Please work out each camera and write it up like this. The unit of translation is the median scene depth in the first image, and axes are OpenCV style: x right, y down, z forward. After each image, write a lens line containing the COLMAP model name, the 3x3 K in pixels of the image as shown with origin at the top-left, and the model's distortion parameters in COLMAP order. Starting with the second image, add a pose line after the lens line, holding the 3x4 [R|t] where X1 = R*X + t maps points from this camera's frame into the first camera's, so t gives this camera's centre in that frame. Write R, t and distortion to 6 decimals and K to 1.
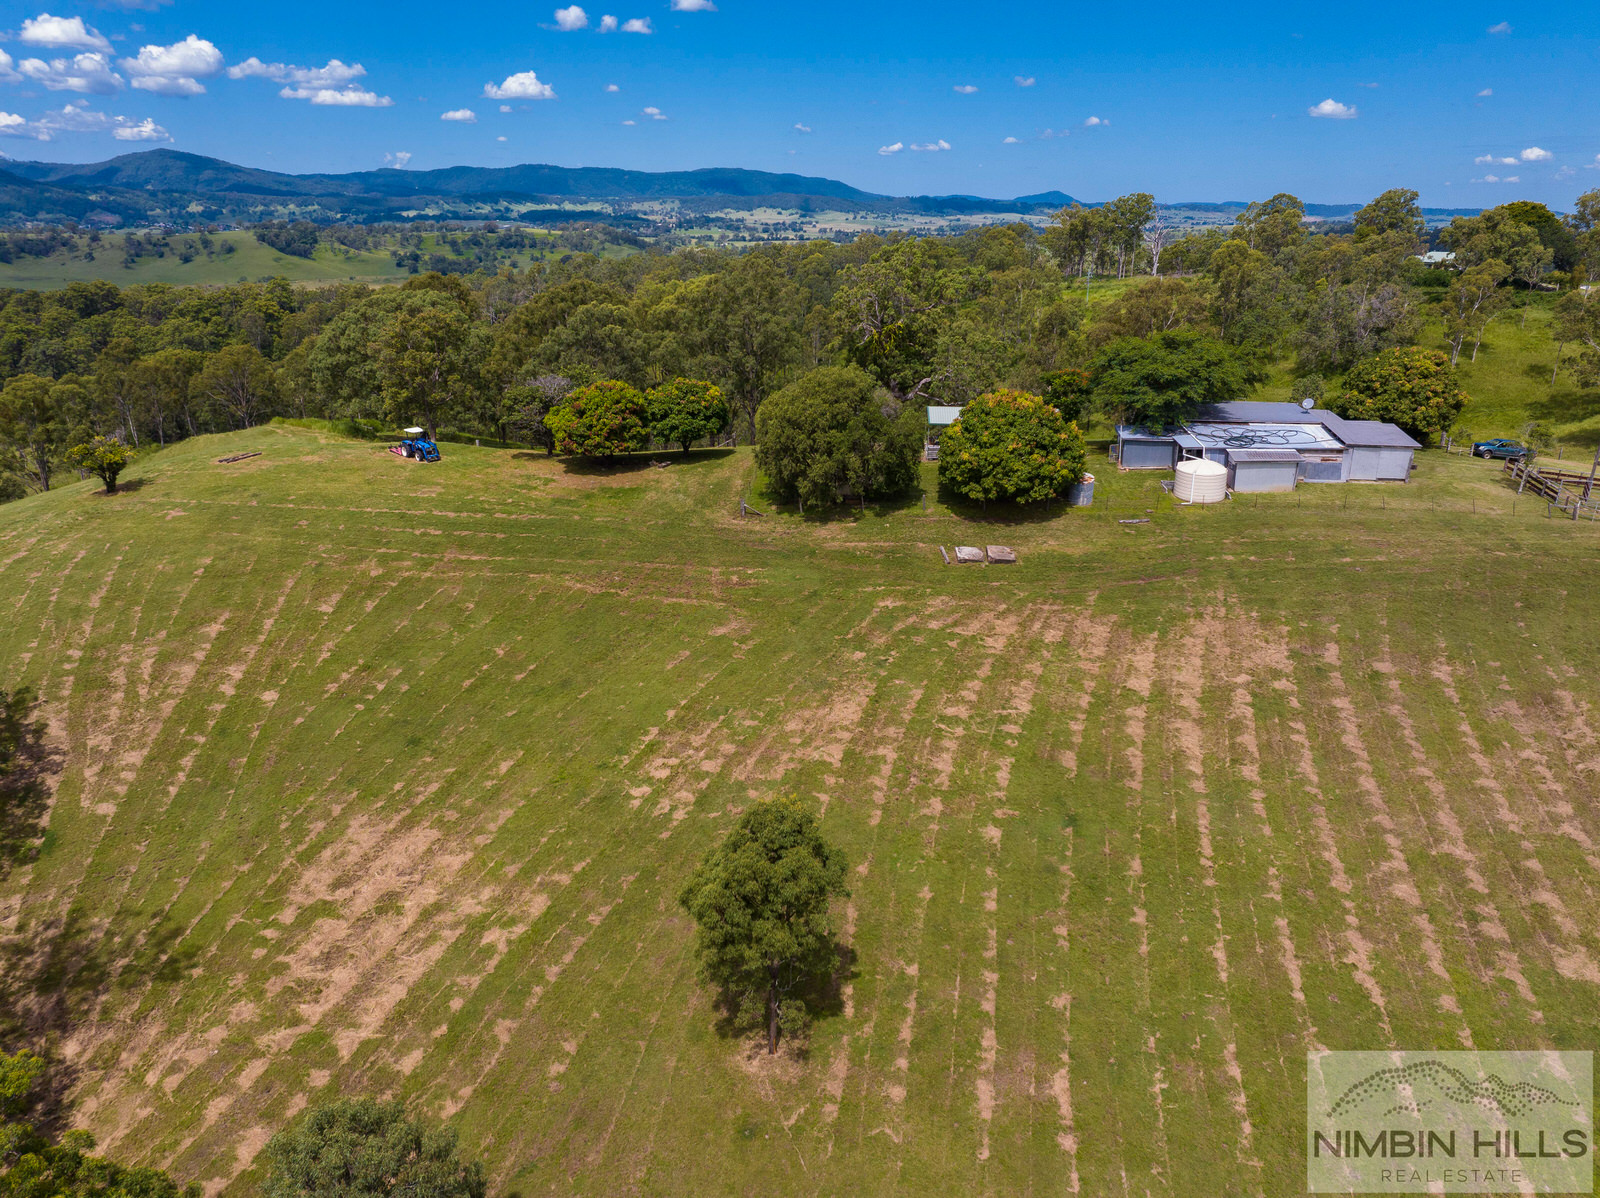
lens RADIAL K [[1124.8, 0, 803.7], [0, 1124.8, 592.1], [0, 0, 1]] dist [-0.050641, 0.023749]
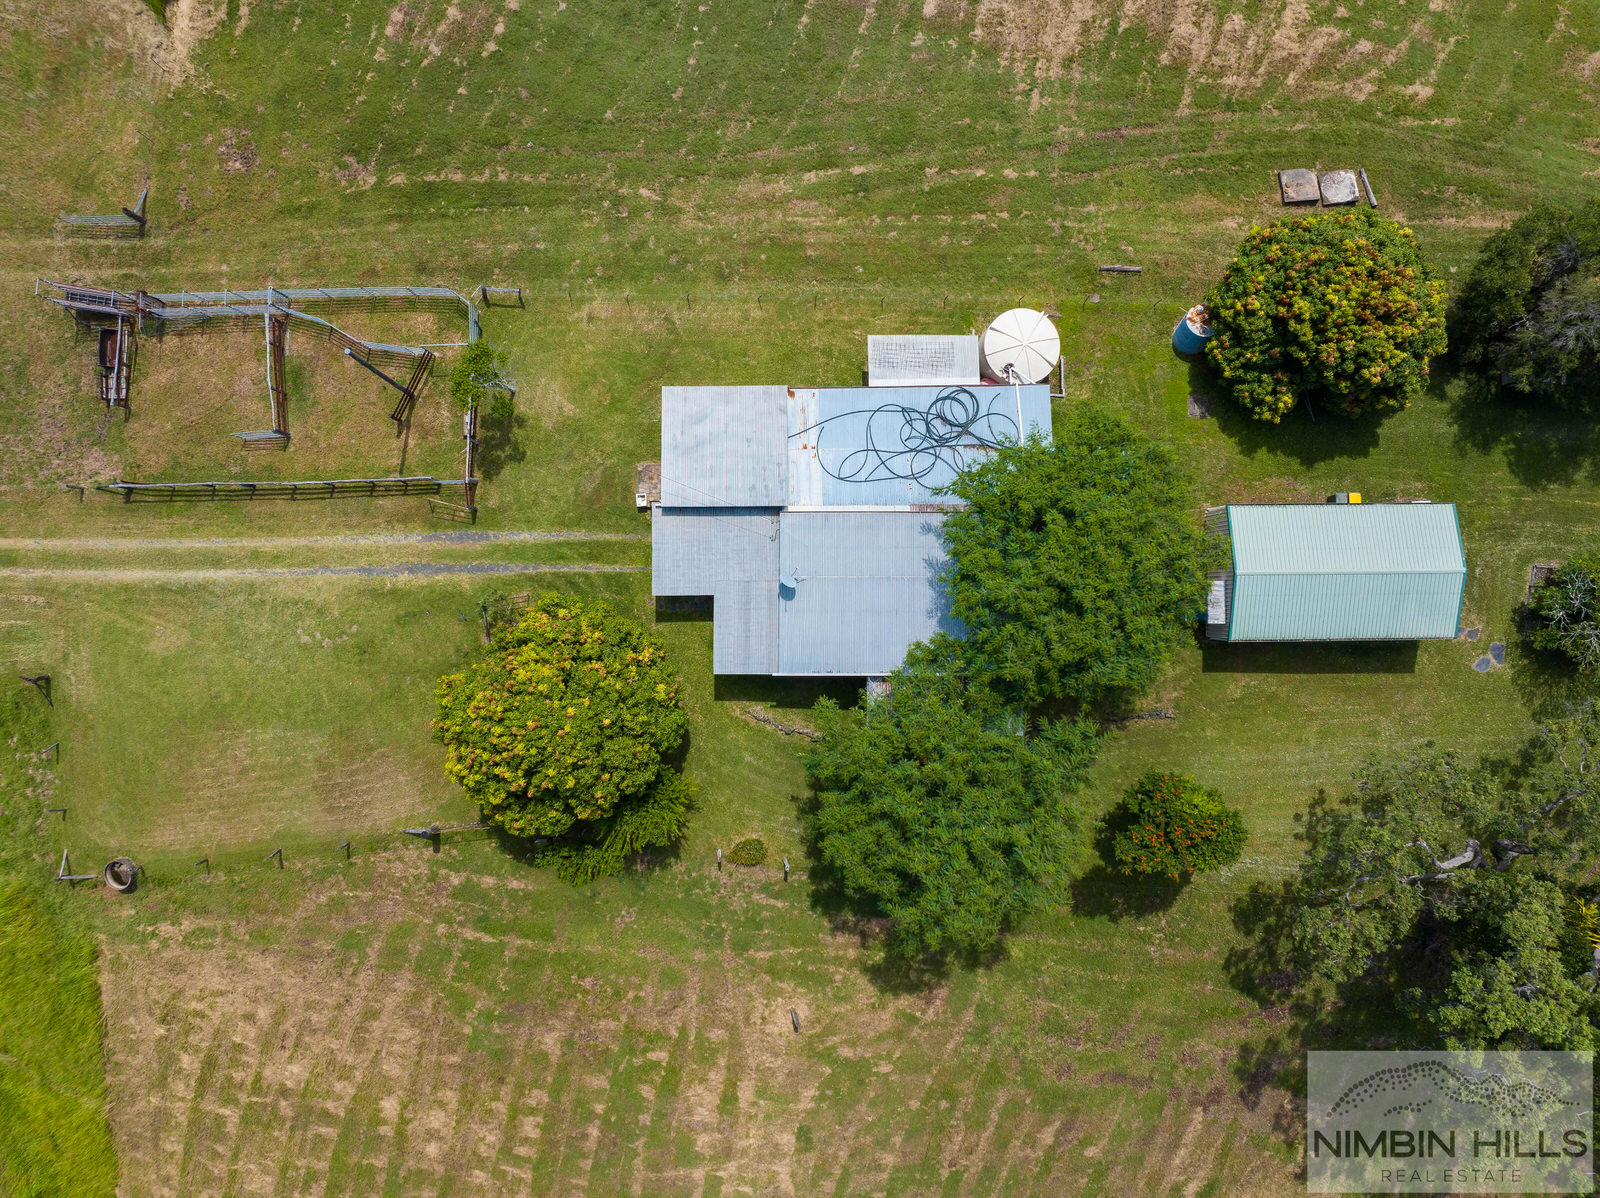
lens RADIAL K [[1124.8, 0, 819.4], [0, 1124.8, 574.0], [0, 0, 1]] dist [-0.050641, 0.023749]
pose [[-0.996790, 0.076551, -0.023430, 0.449521], [-0.046544, -0.316031, 0.947606, -0.681787], [0.065135, 0.945655, 0.318580, 0.825163]]
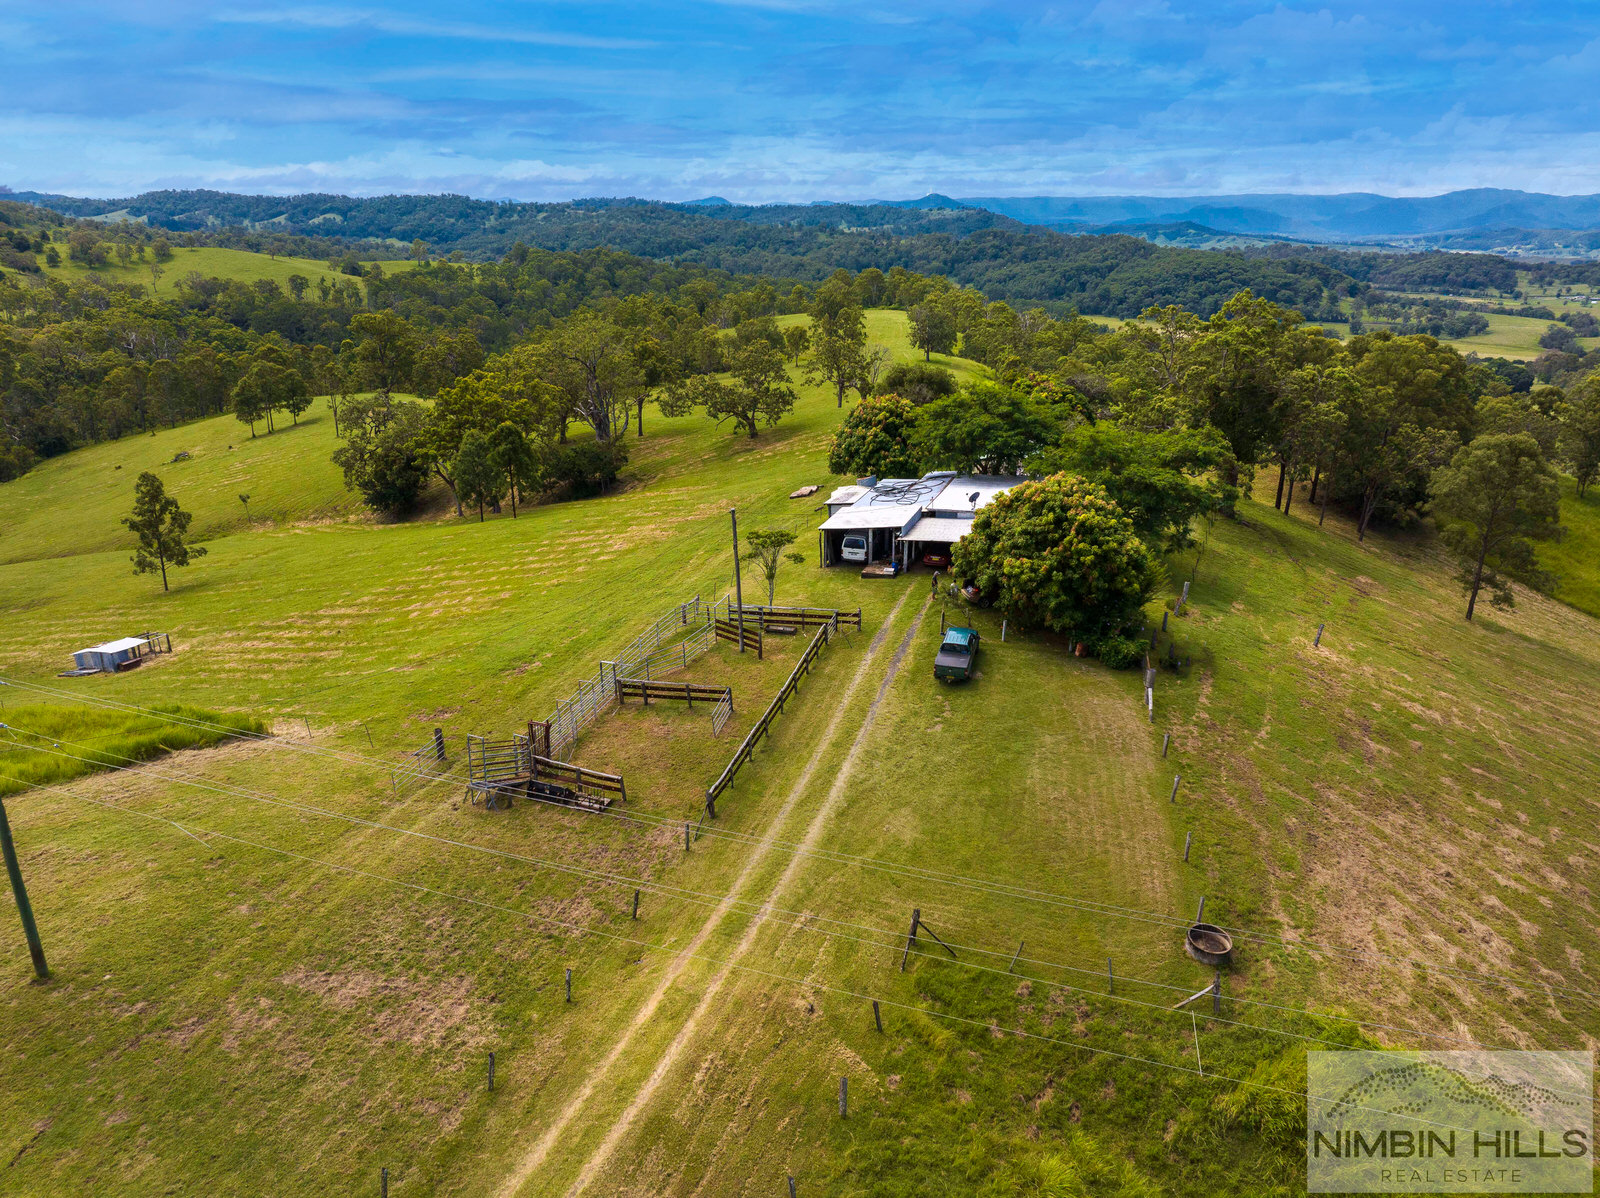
lens RADIAL K [[1124.8, 0, 798.6], [0, 1124.8, 594.5], [0, 0, 1]] dist [-0.050641, 0.023749]
pose [[-0.244125, 0.294293, -0.924010, 1.237990], [-0.334993, 0.868589, 0.365147, -0.356968], [0.910045, 0.398679, -0.113458, 1.003074]]
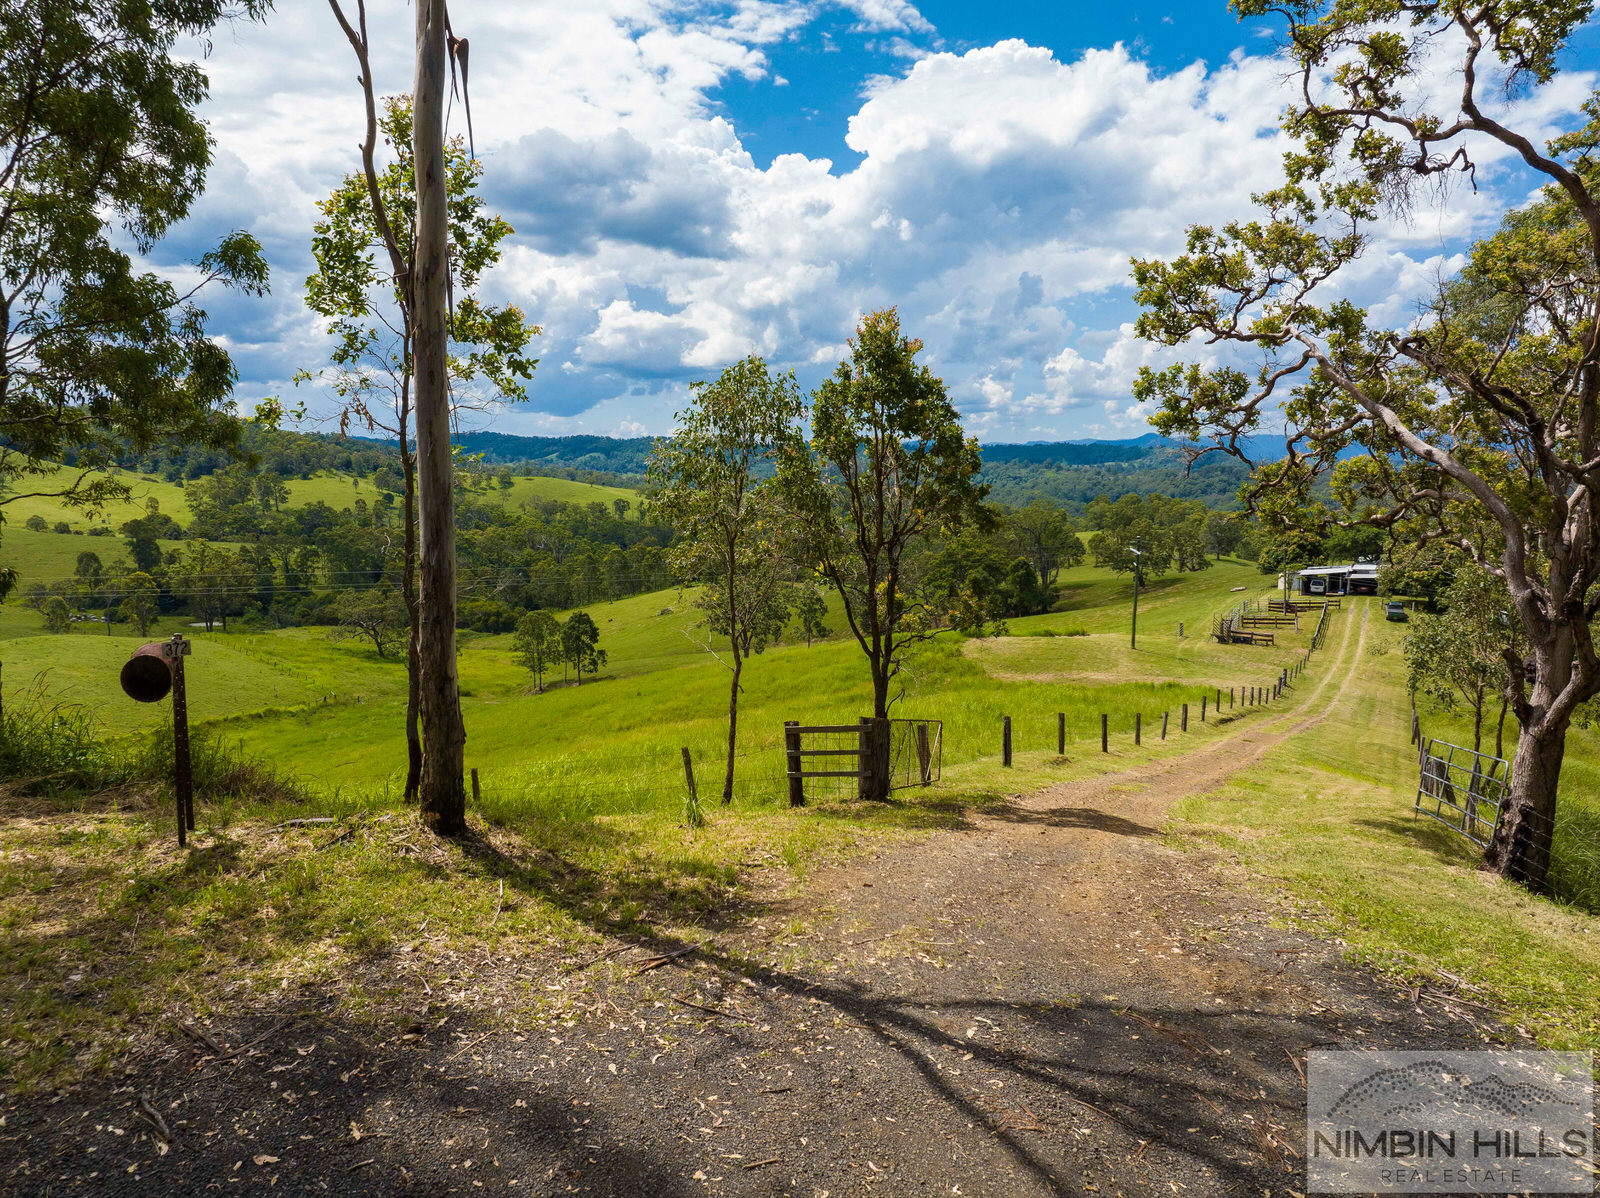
lens RADIAL K [[1124.8, 0, 803.8], [0, 1124.8, 608.8], [0, 0, 1]] dist [-0.050641, 0.023749]
pose [[-0.416557, 0.107705, -0.902707, 2.177253], [-0.311124, 0.916110, 0.252873, -0.250703], [0.854214, 0.386190, -0.348102, 0.878782]]
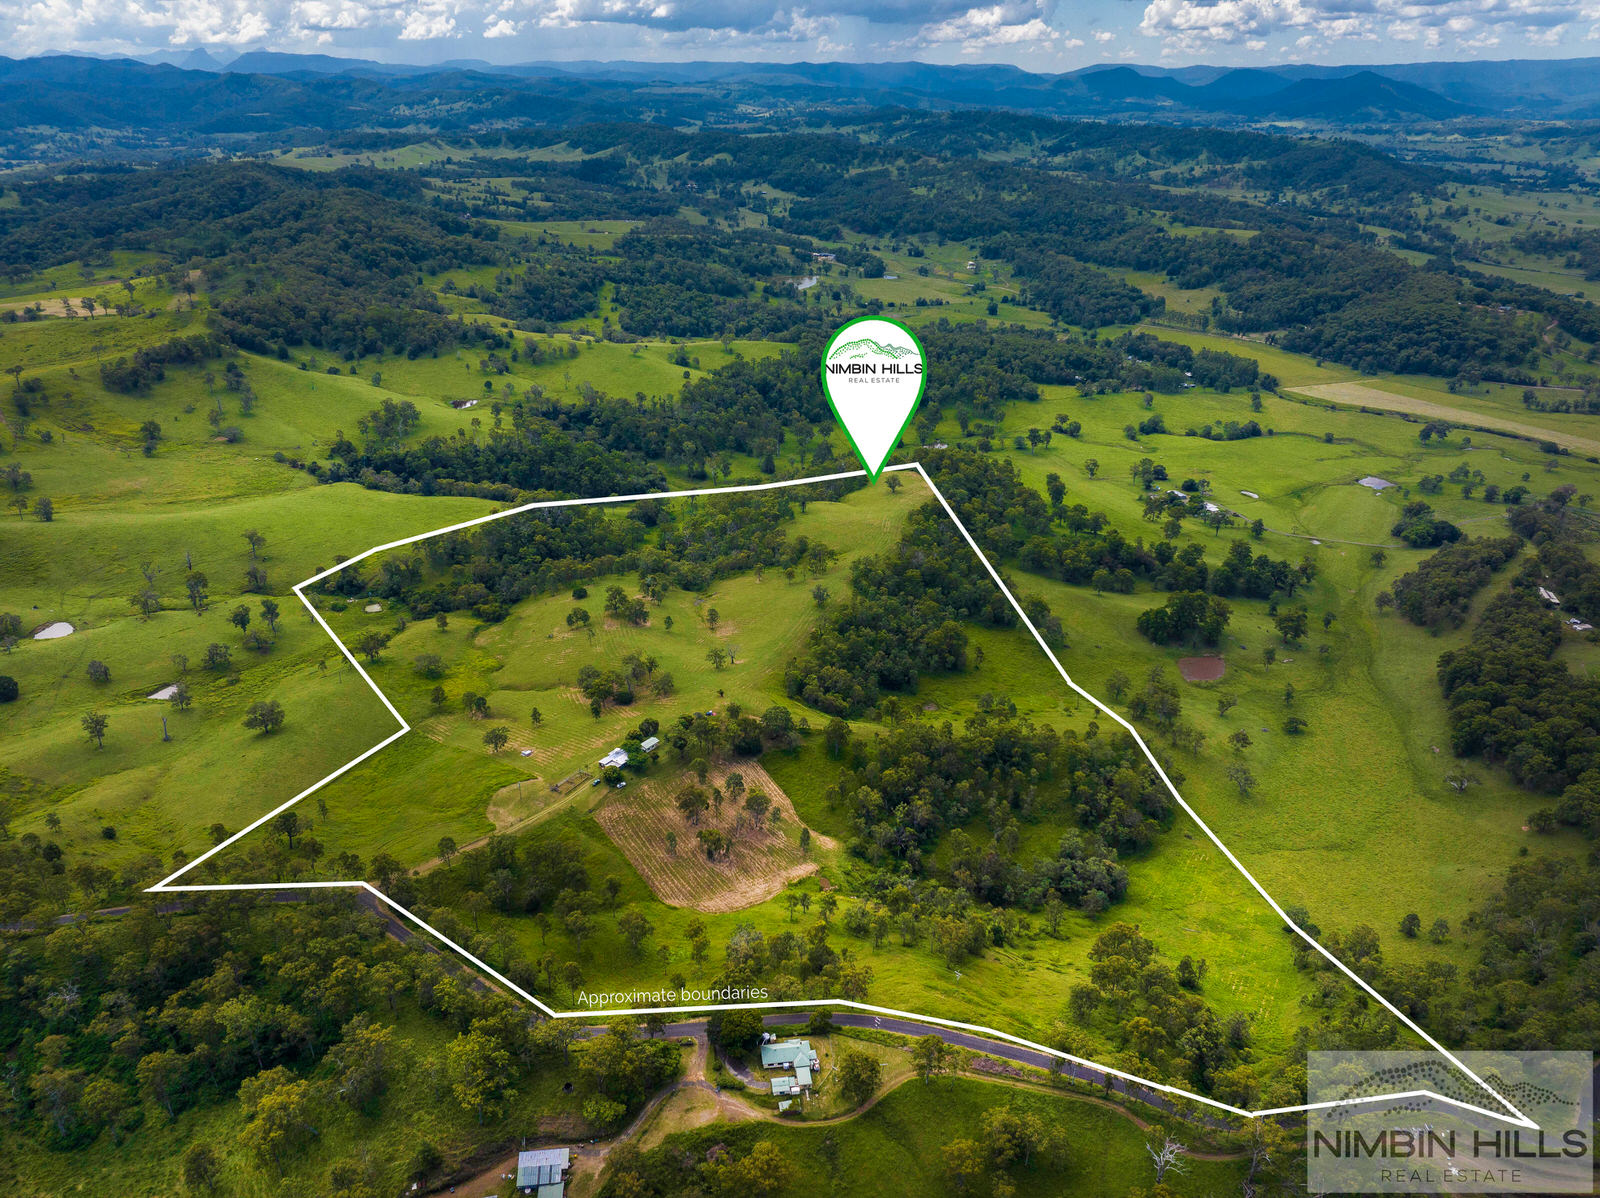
lens RADIAL K [[1124.8, 0, 806.9], [0, 1124.8, 605.9], [0, 0, 1]] dist [-0.050641, 0.023749]
pose [[-0.549980, 0.352945, -0.756936, 4.572889], [-0.287756, 0.770744, 0.568463, -5.008918], [0.784040, 0.530456, -0.322332, 3.550488]]
